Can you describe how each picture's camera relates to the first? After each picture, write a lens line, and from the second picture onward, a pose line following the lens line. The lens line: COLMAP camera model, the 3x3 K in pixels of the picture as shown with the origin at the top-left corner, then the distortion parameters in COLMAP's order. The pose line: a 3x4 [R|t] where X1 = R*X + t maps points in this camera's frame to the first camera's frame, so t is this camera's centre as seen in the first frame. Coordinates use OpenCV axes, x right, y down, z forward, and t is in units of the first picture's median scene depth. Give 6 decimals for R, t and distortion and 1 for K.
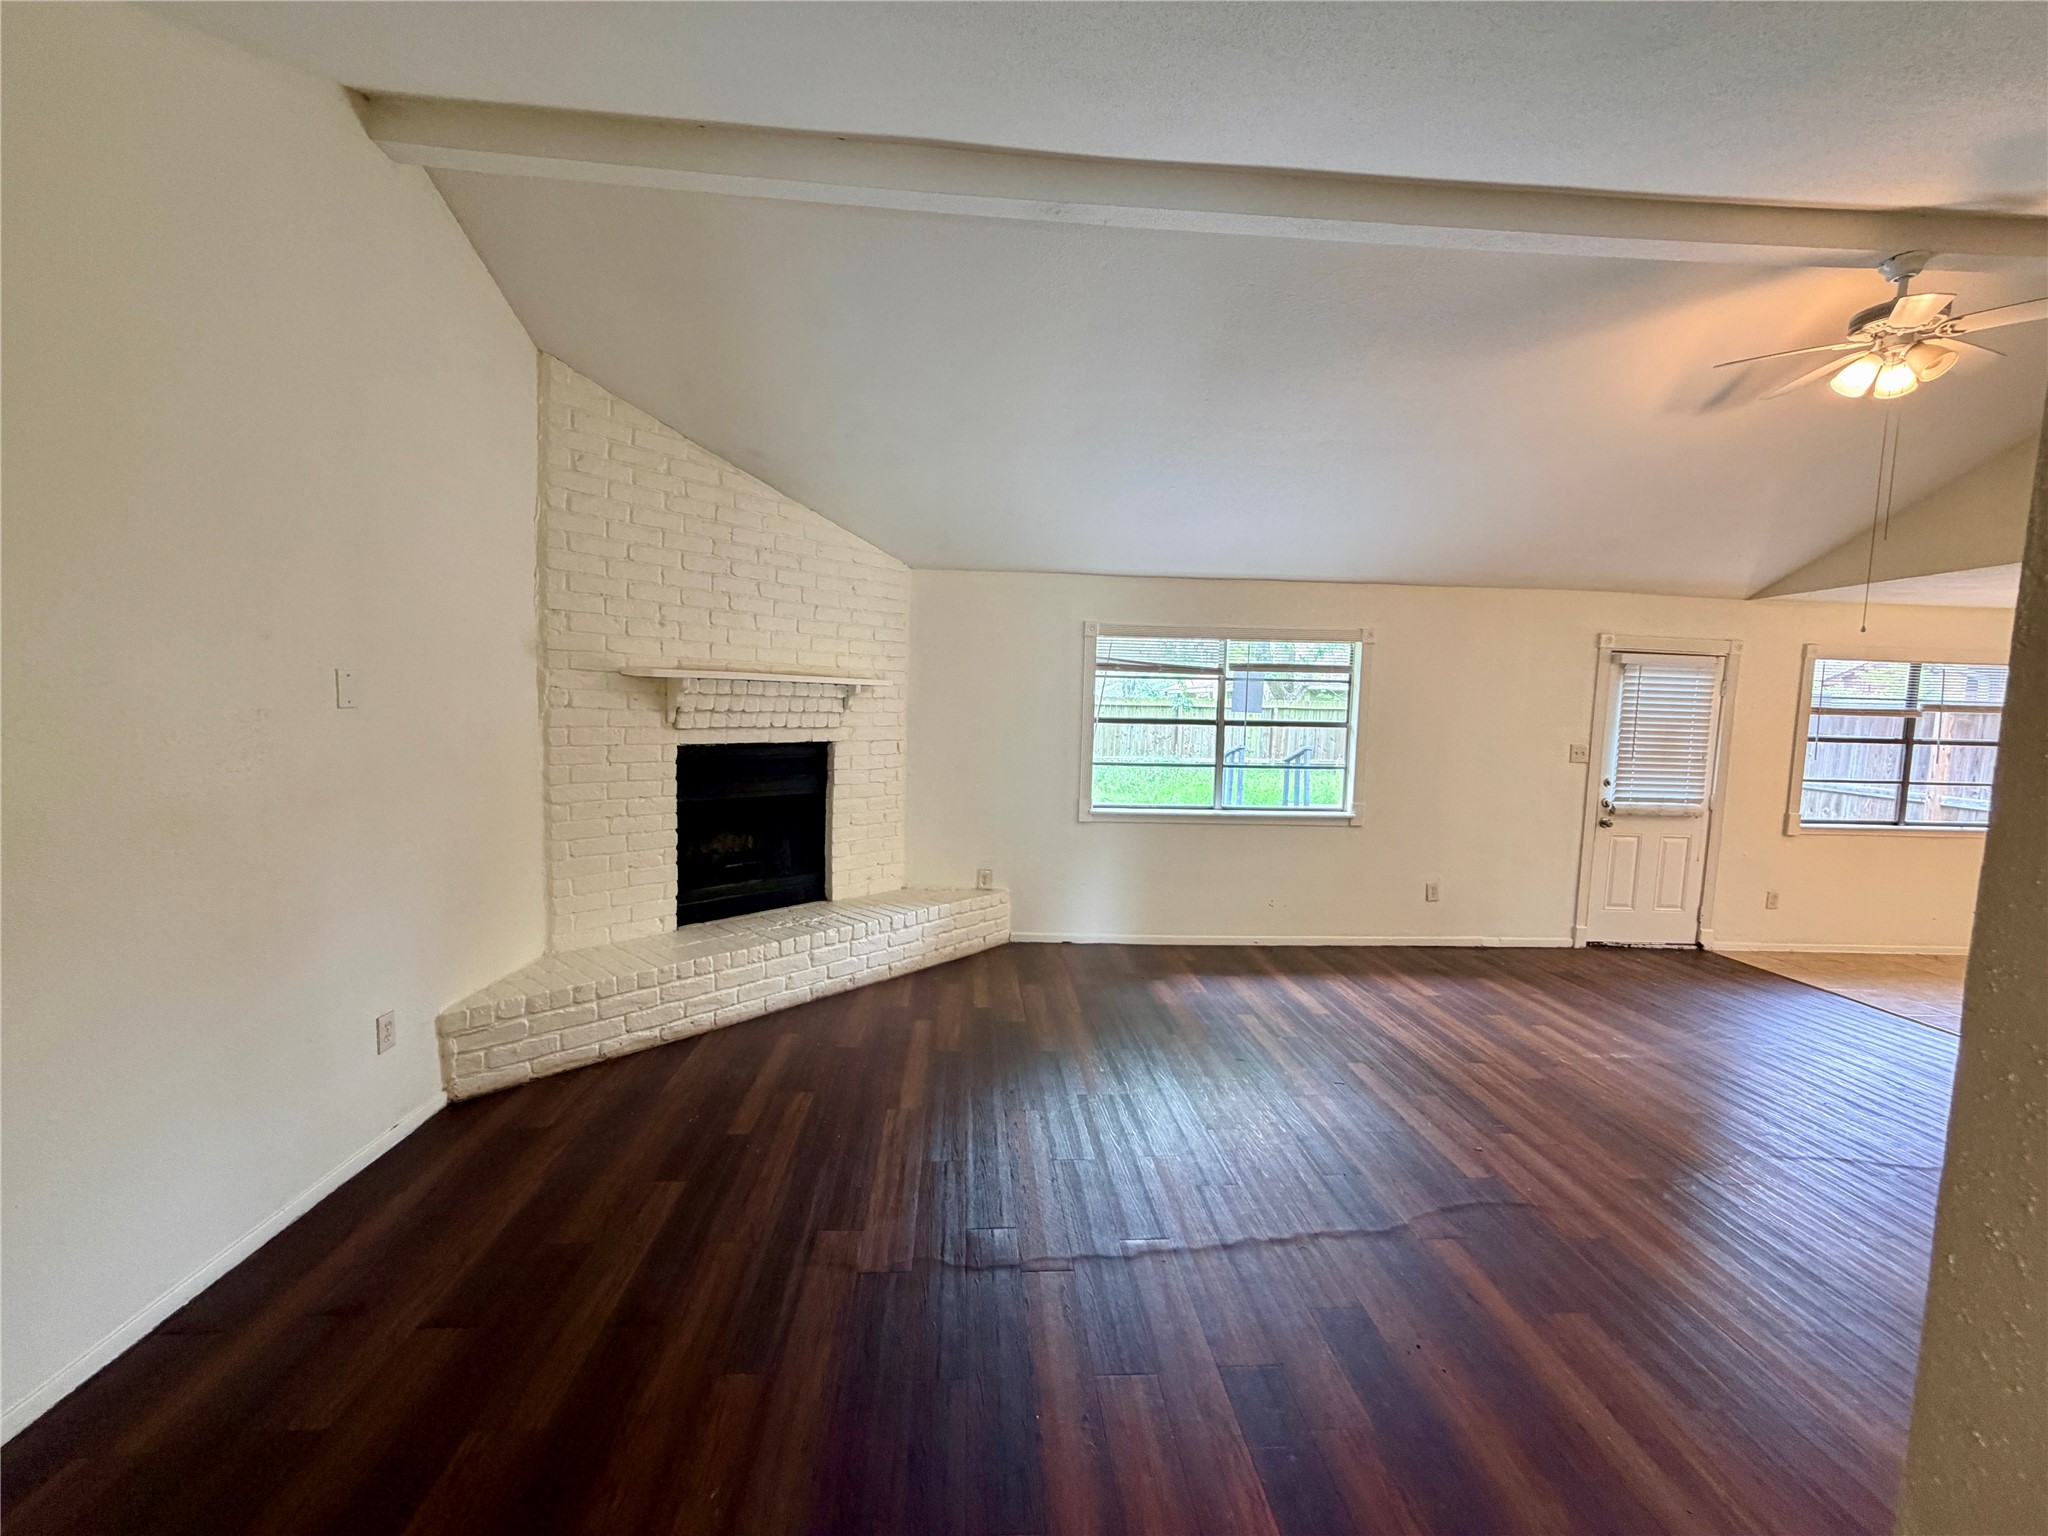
lens RADIAL K [[816.8, 0, 1018.4], [0, 816.8, 765.0], [0, 0, 1]] dist [0.001671, -0.000178]
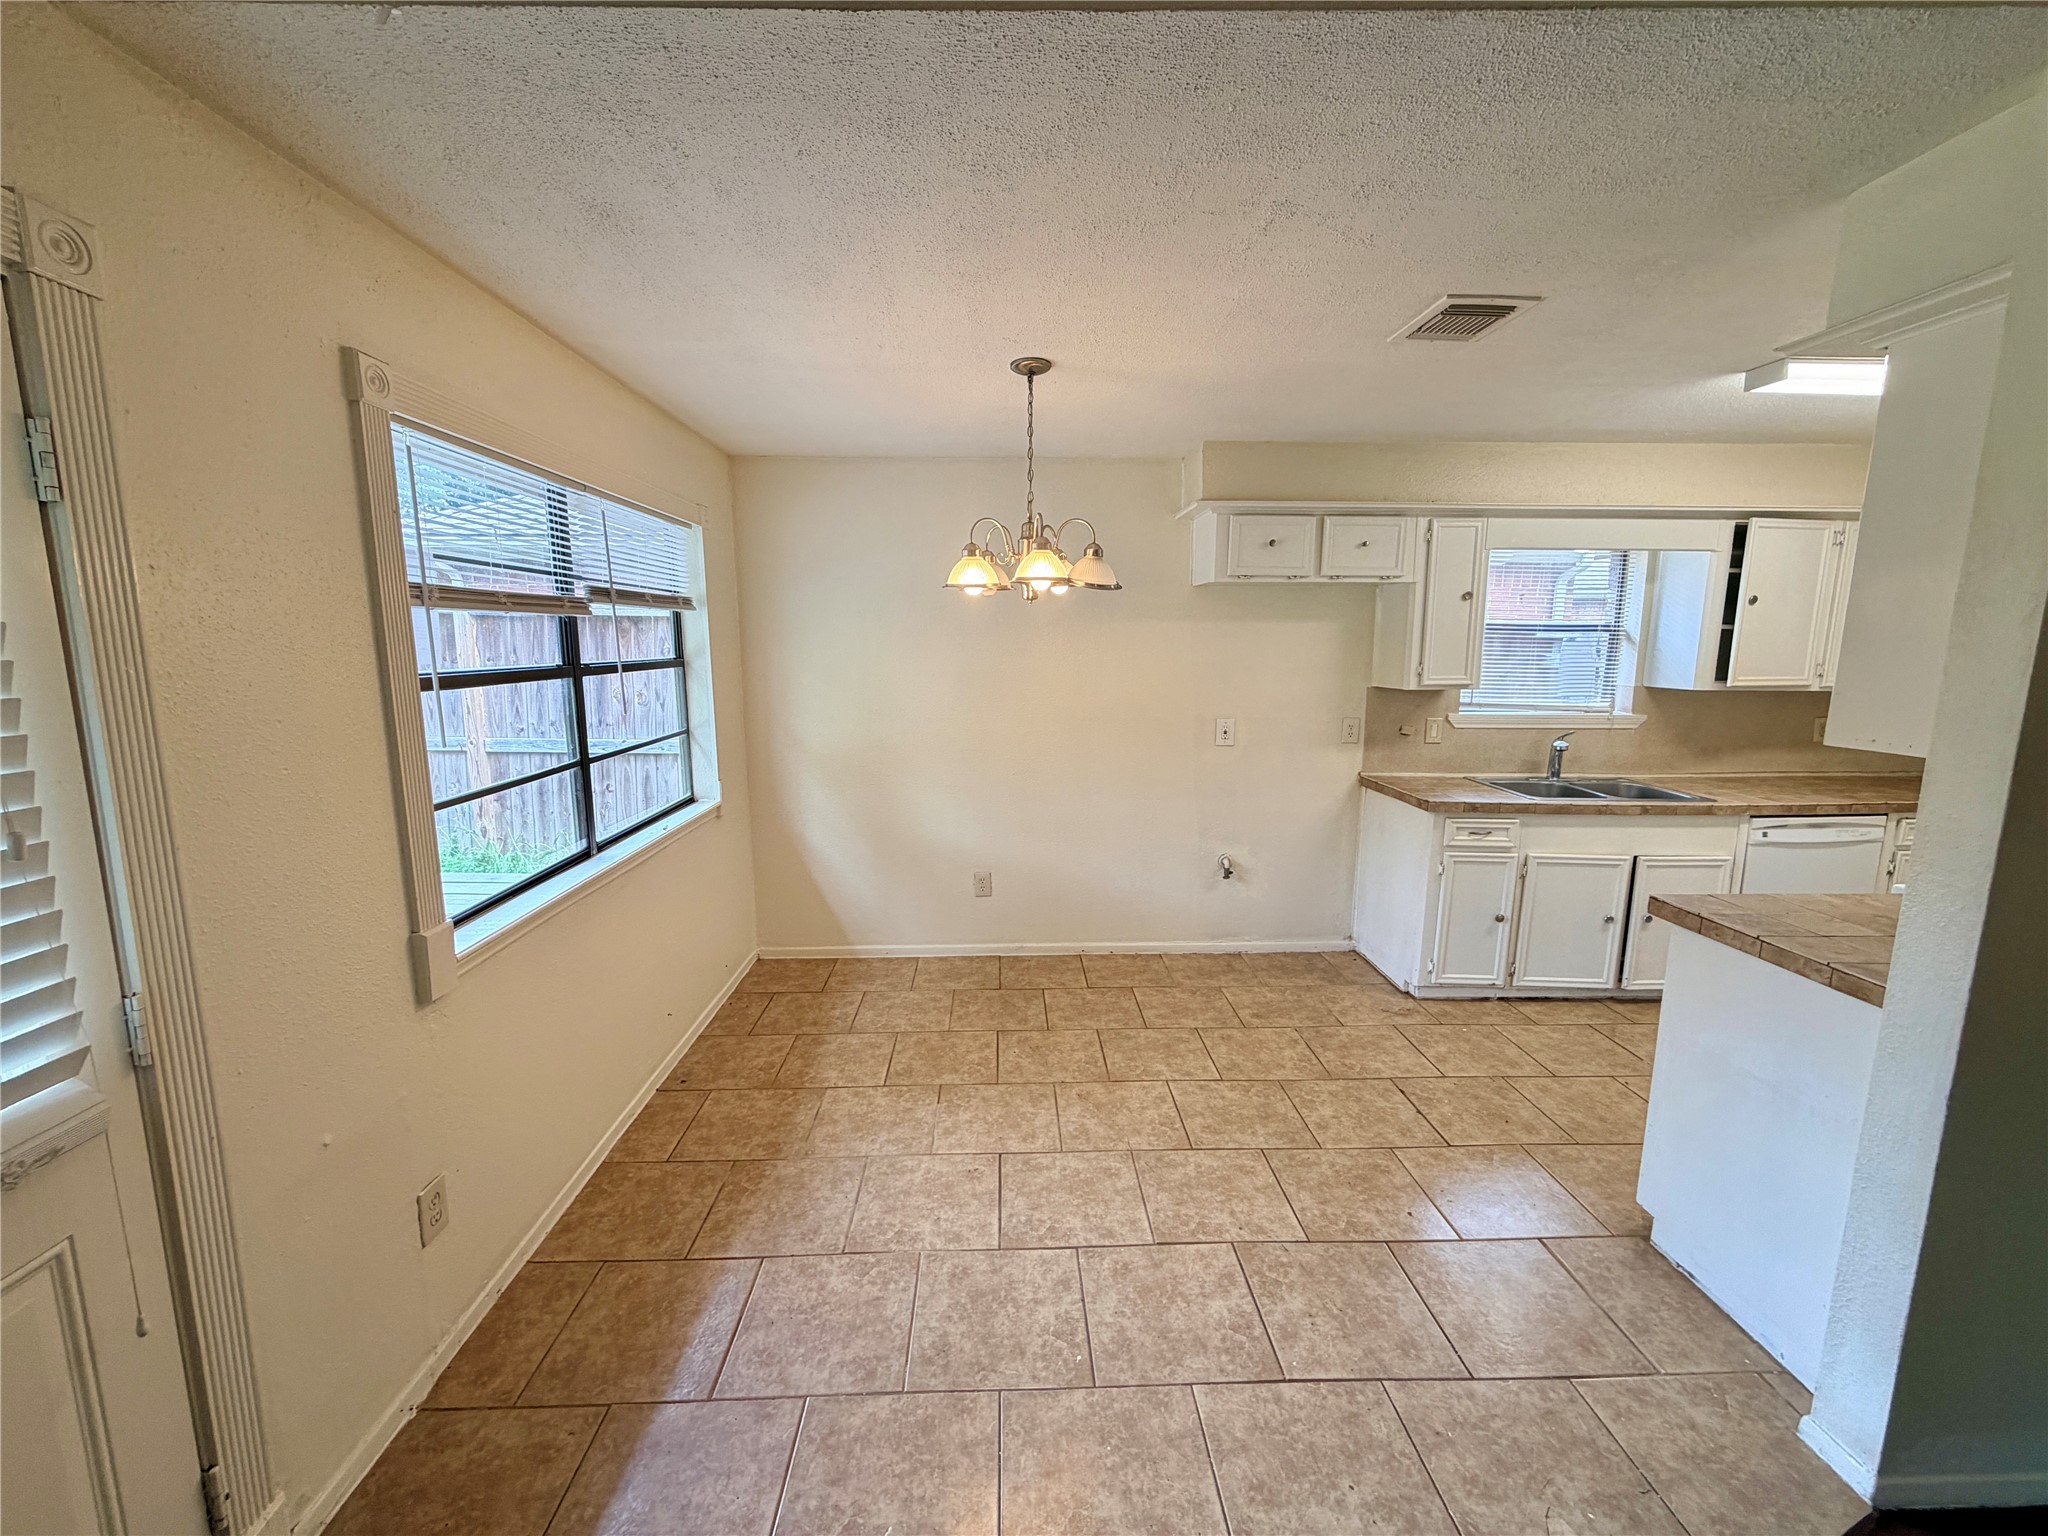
lens RADIAL K [[816.8, 0, 1018.4], [0, 816.8, 765.0], [0, 0, 1]] dist [0.001671, -0.000178]
pose [[0.022249, -0.180842, 0.983260, 0.694787], [0.077755, 0.980838, 0.178637, -0.041789], [-0.996724, 0.072479, 0.035884, 0.803278]]
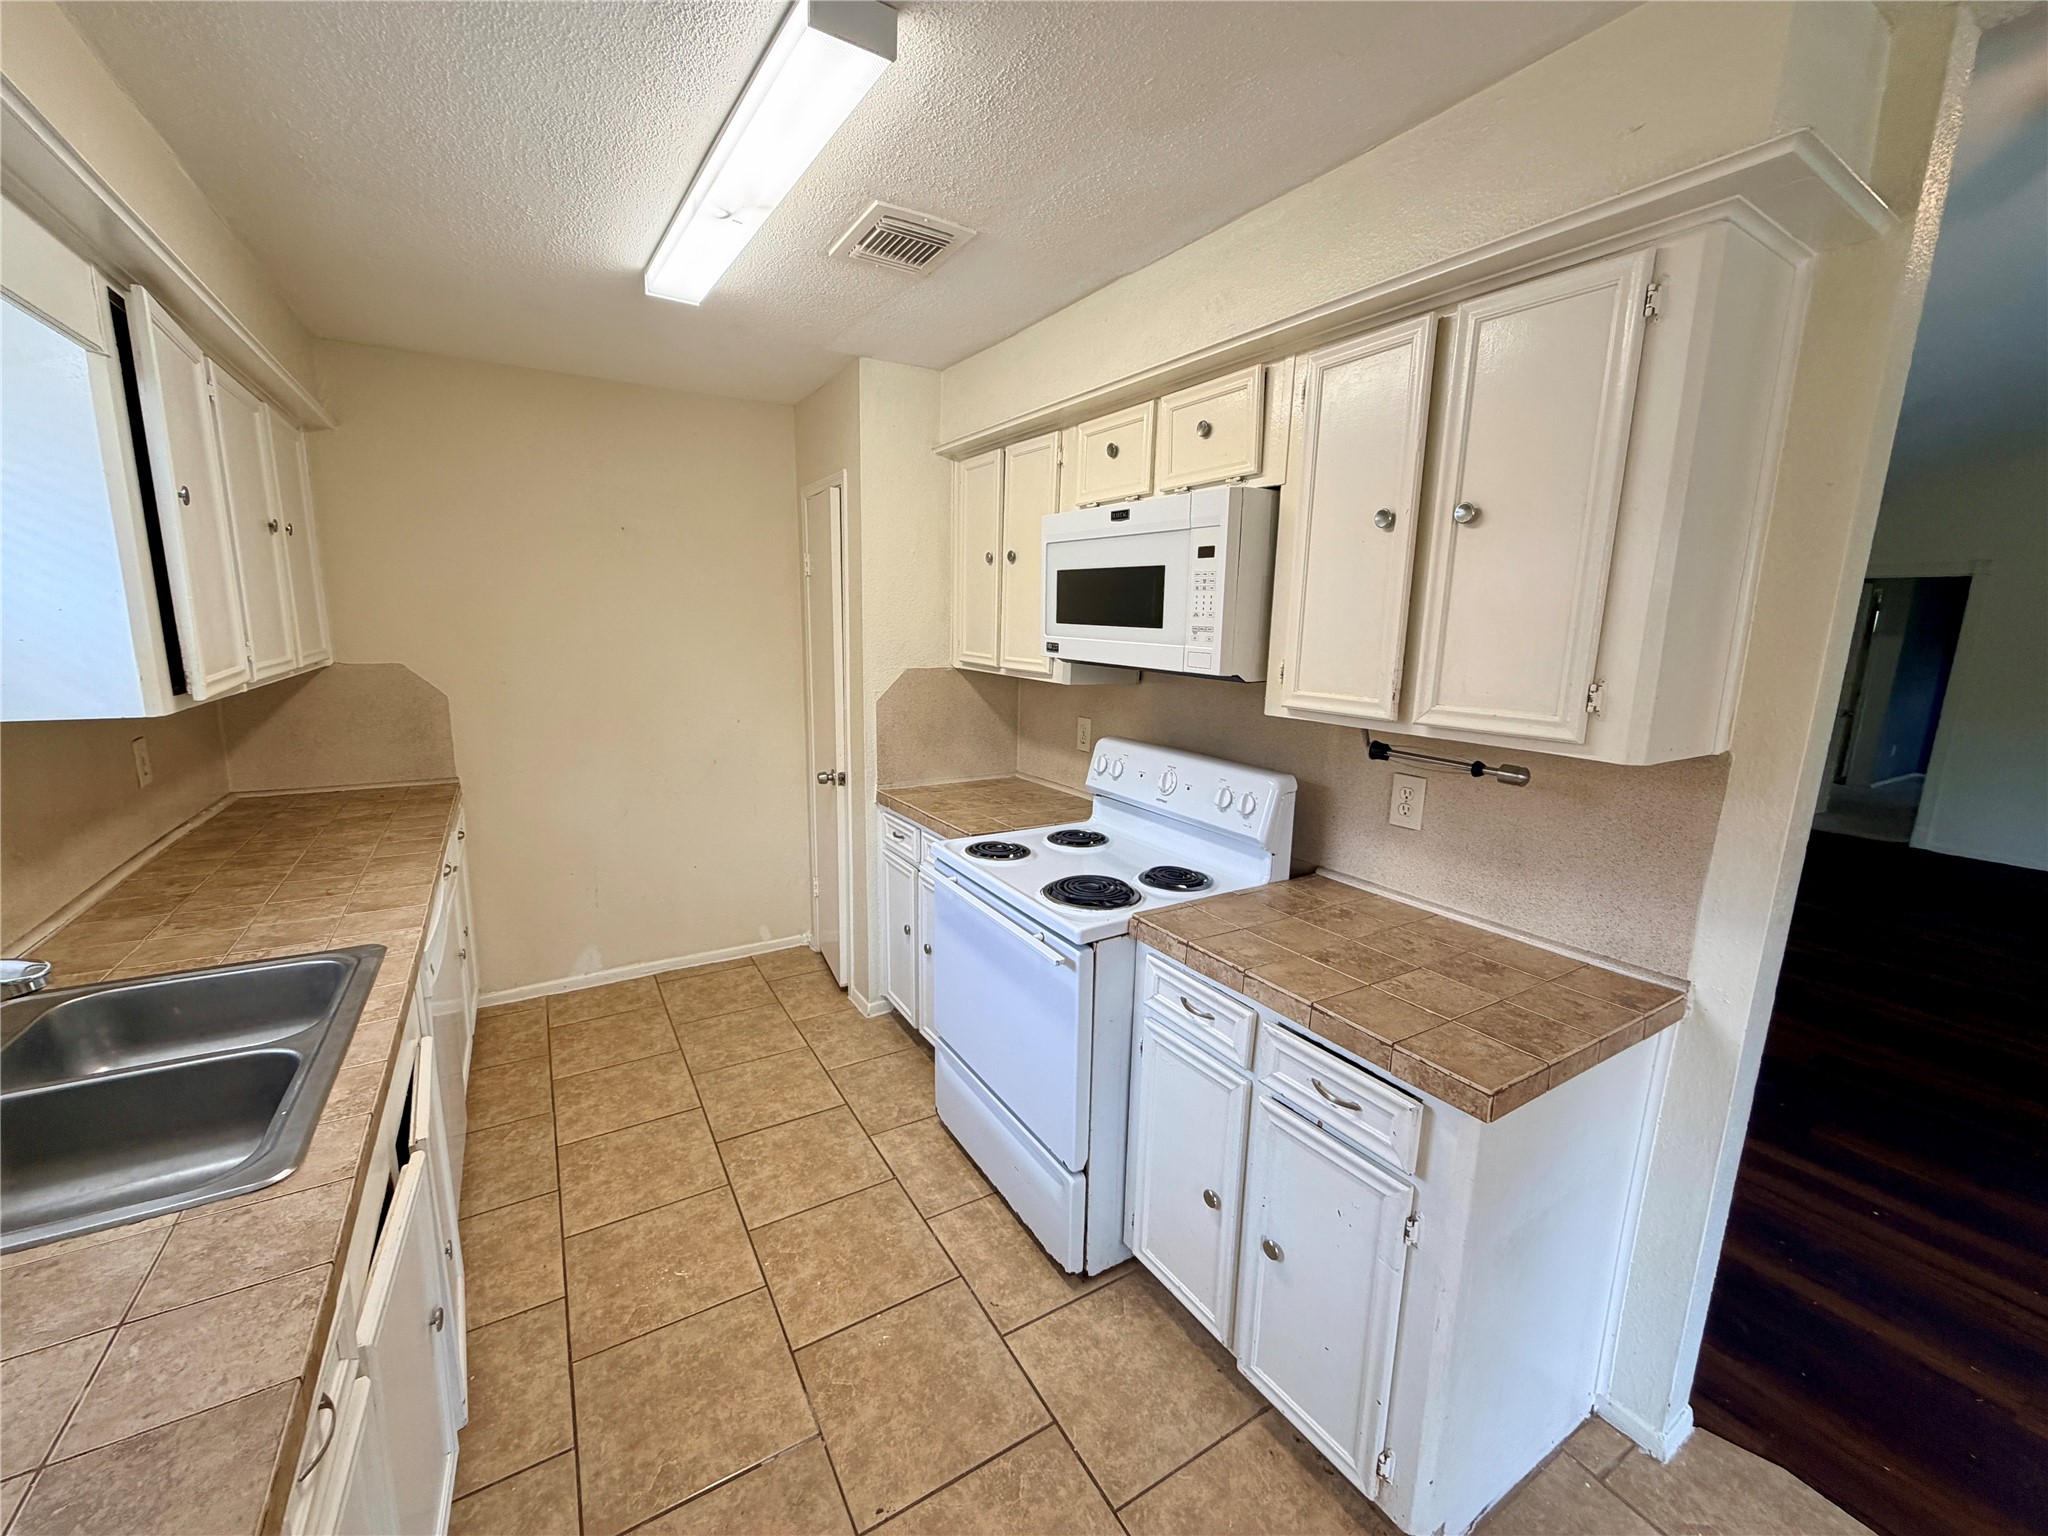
lens RADIAL K [[816.8, 0, 1018.4], [0, 816.8, 765.0], [0, 0, 1]] dist [0.001671, -0.000178]
pose [[-0.879280, 0.036263, -0.474923, 1.282542], [-0.086533, 0.968343, 0.234147, -0.009092], [0.468379, 0.246977, -0.848306, 0.622010]]
